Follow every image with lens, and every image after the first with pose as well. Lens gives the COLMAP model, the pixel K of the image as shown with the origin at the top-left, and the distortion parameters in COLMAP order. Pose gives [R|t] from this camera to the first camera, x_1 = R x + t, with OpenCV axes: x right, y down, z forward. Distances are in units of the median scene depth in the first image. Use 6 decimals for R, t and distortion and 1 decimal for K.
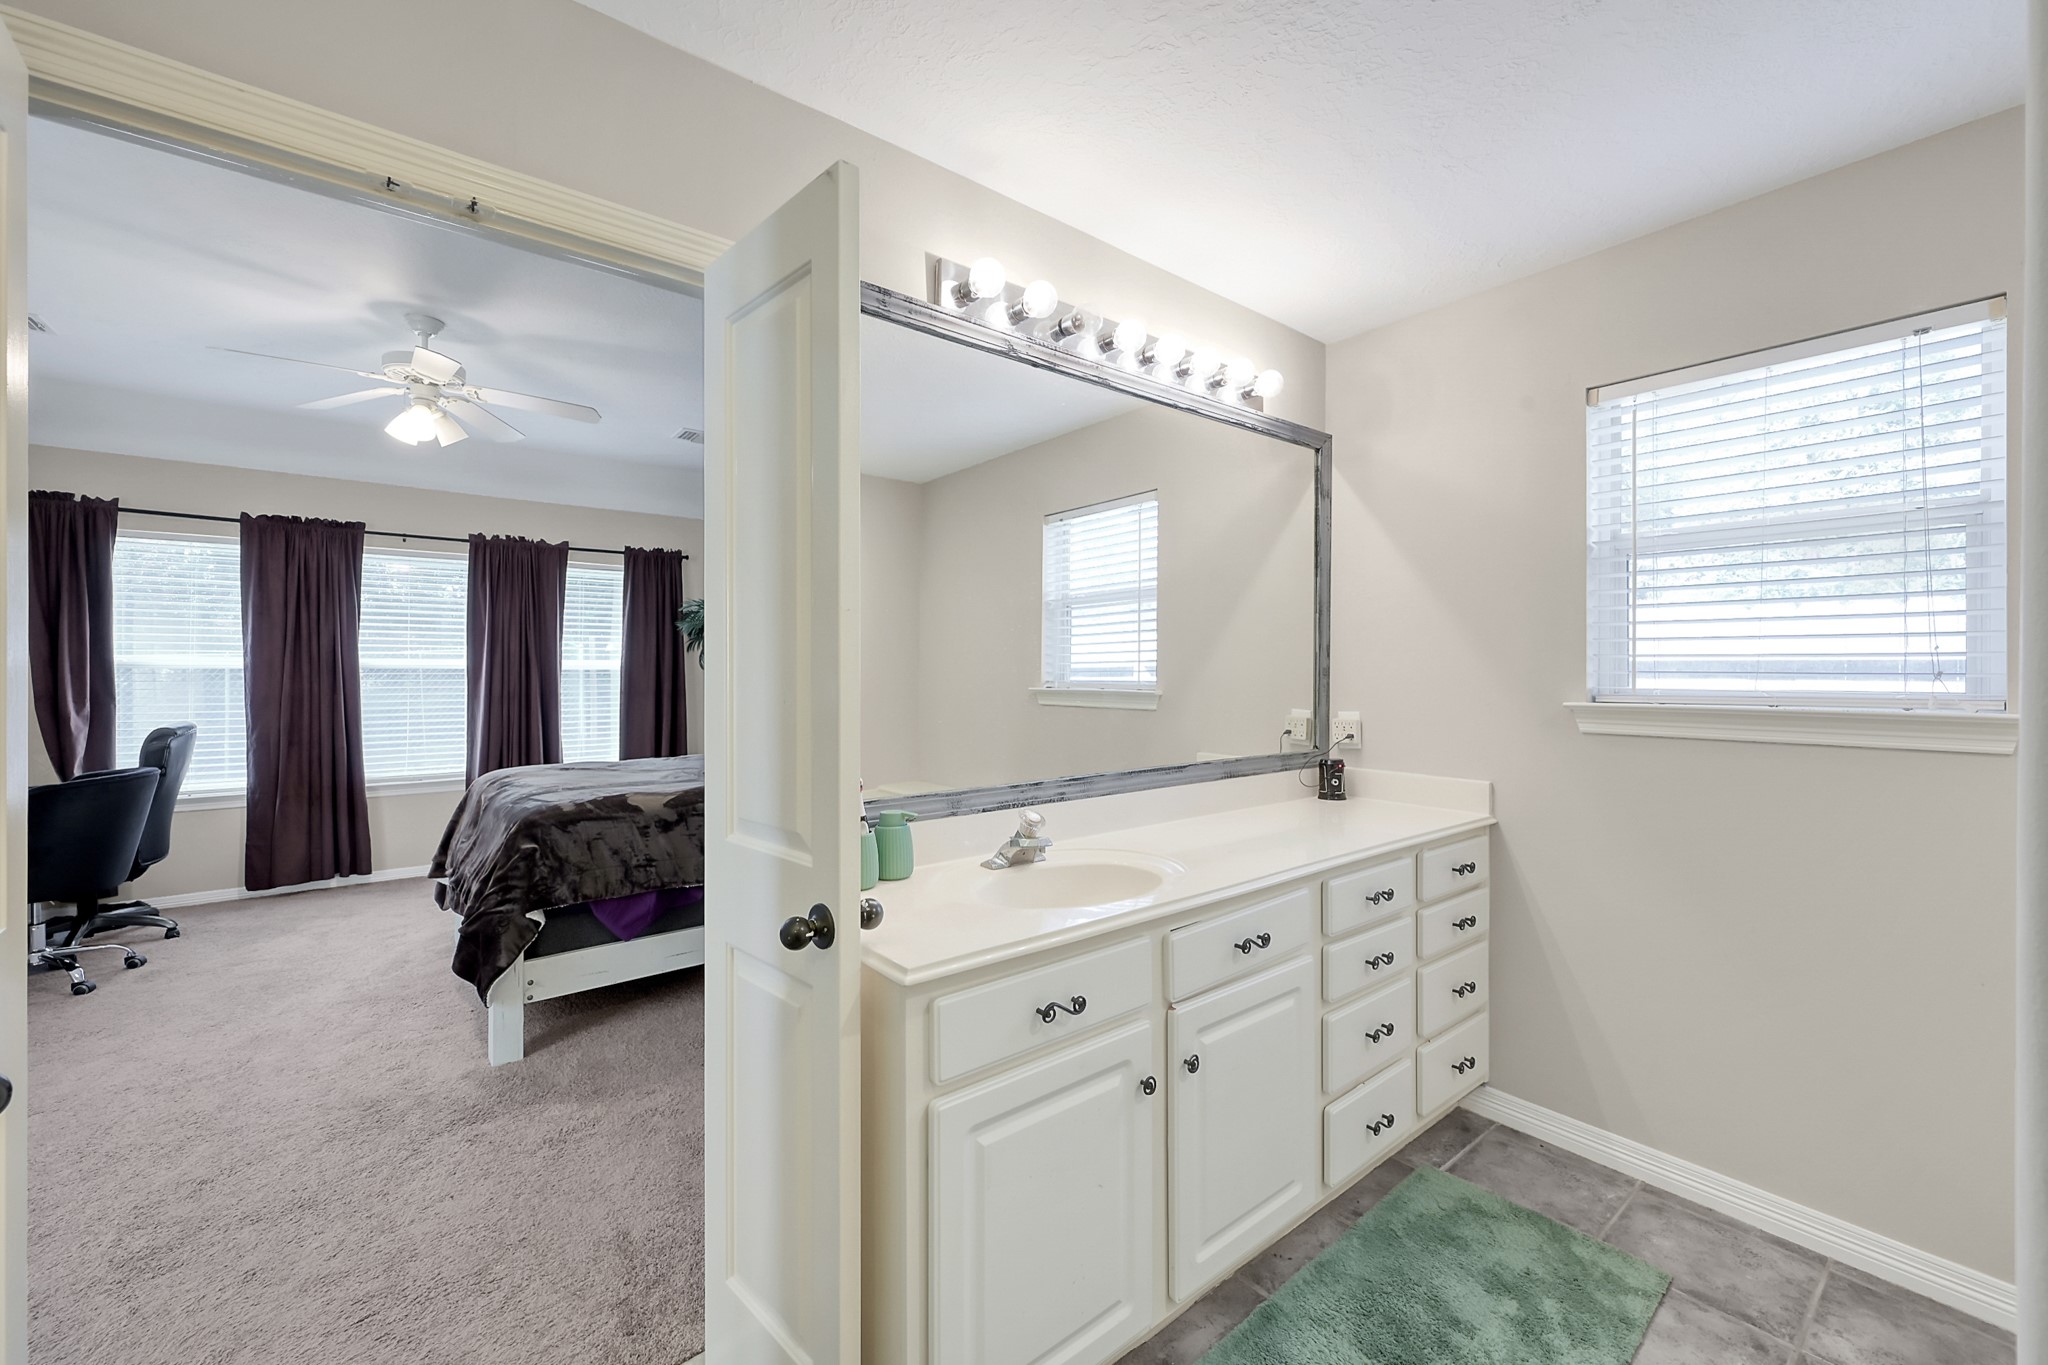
lens RADIAL K [[809.8, 0, 1026.6], [0, 809.8, 685.0], [0, 0, 1]] dist [0.002820, -0.000101]
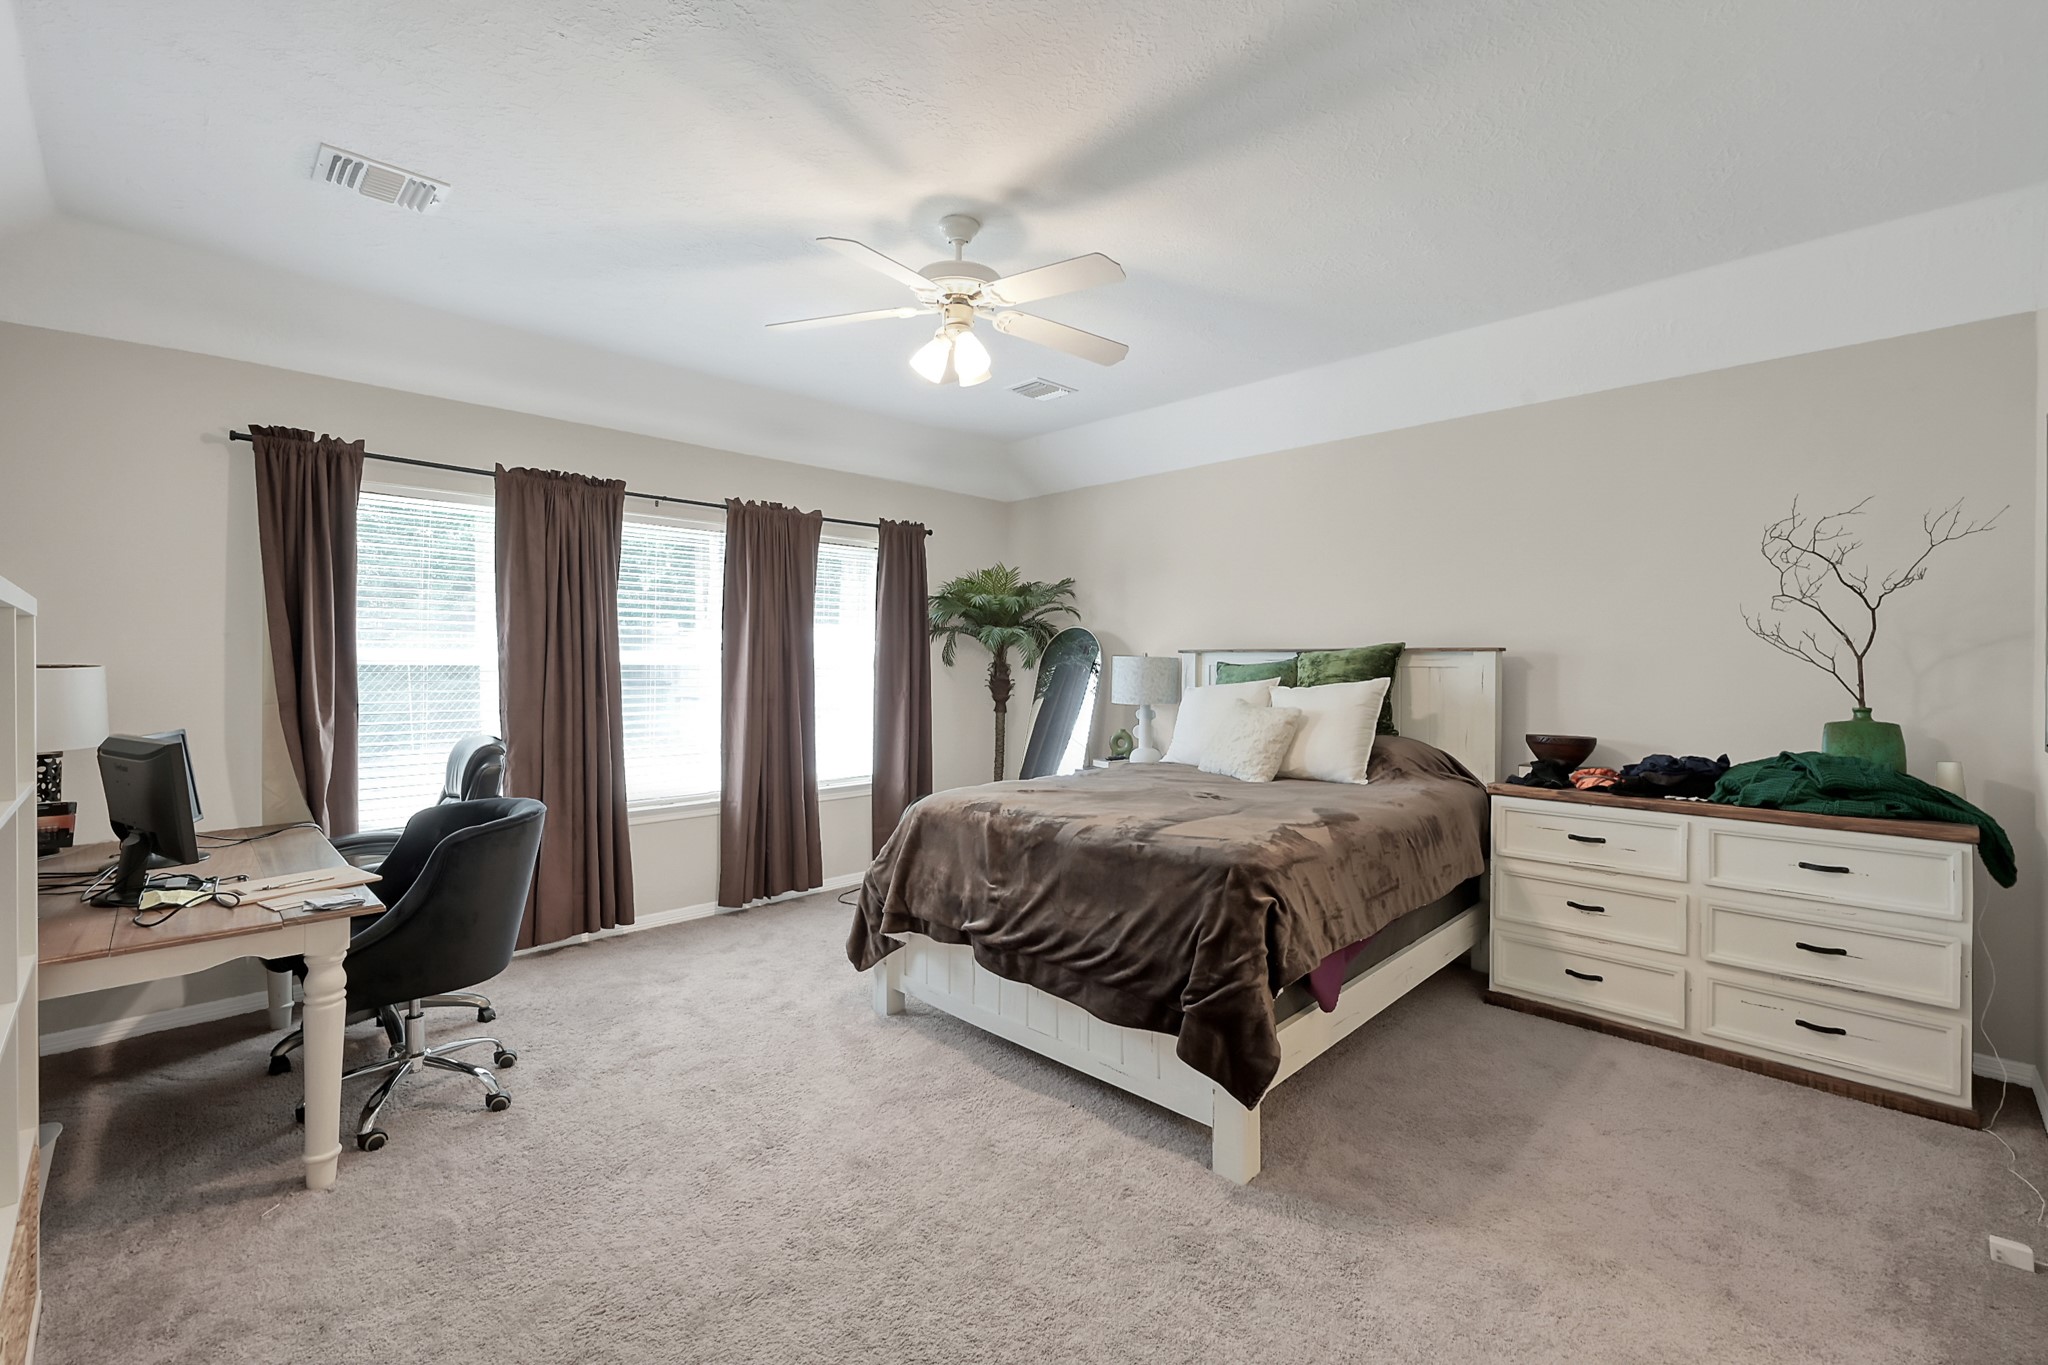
lens RADIAL K [[854.4, 0, 1023.0], [0, 854.4, 672.5], [0, 0, 1]] dist [0.000730, -0.000040]
pose [[0.992379, -0.000405, 0.123219, -0.549486], [0.000651, 0.999998, -0.001961, -0.010428], [-0.123218, 0.002026, 0.992378, 0.121858]]
